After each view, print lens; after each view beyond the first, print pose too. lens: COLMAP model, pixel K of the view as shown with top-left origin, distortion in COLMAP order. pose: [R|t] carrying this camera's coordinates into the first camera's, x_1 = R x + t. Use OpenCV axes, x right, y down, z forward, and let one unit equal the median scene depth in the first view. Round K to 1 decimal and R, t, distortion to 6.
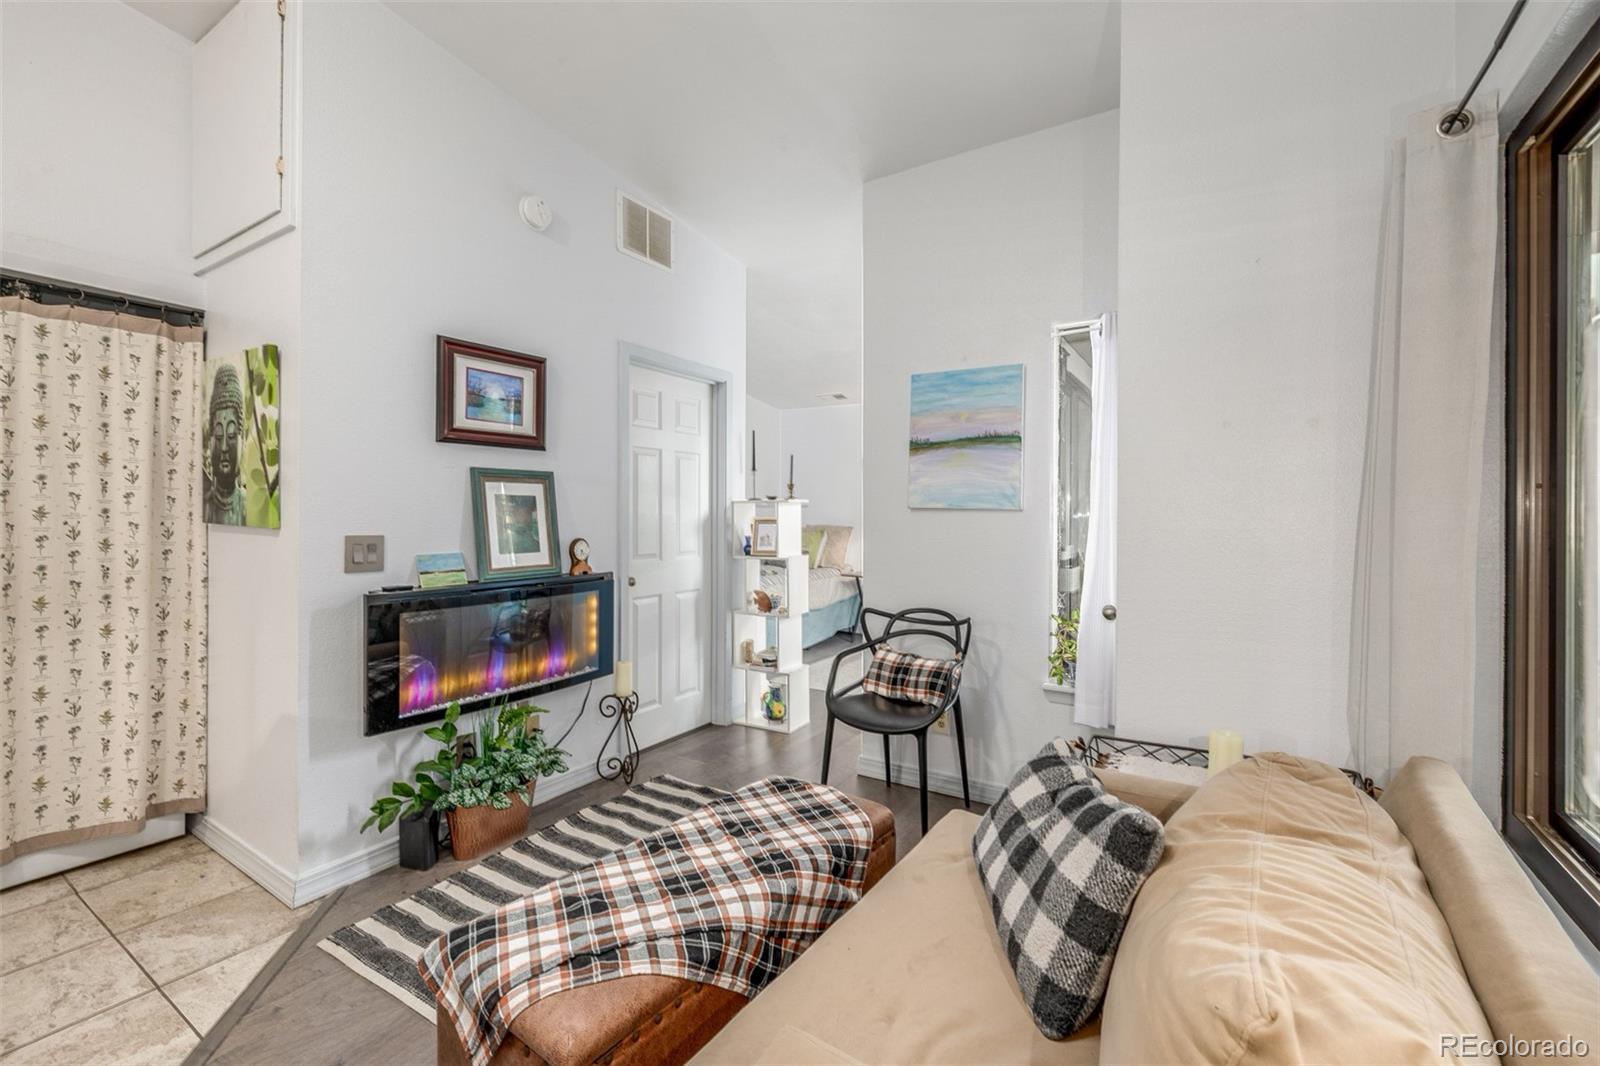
lens RADIAL K [[674.7, 0, 801.2], [0, 674.7, 516.5], [0, 0, 1]] dist [-0.000697, -0.000719]
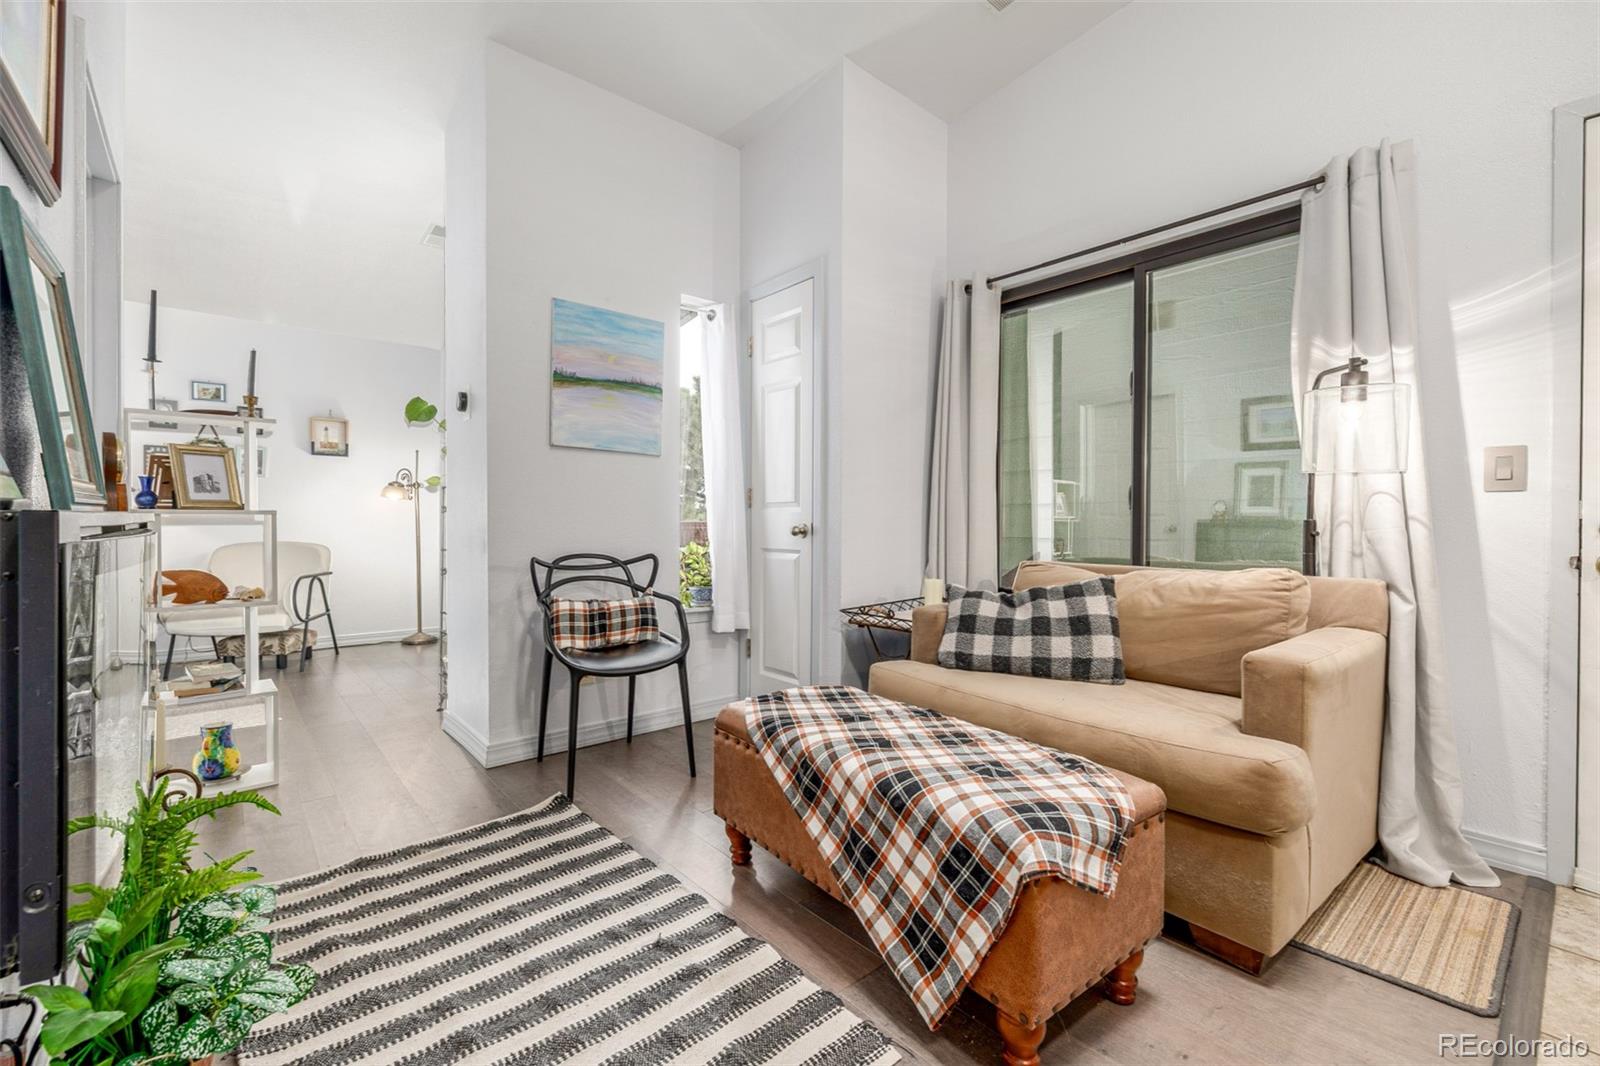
lens RADIAL K [[674.7, 0, 793.6], [0, 674.7, 526.8], [0, 0, 1]] dist [-0.000697, -0.000719]
pose [[0.302616, -0.007919, 0.953080, -0.690333], [-0.003196, 0.999951, 0.009323, 0.099975], [-0.953107, -0.005867, 0.302576, 0.487944]]
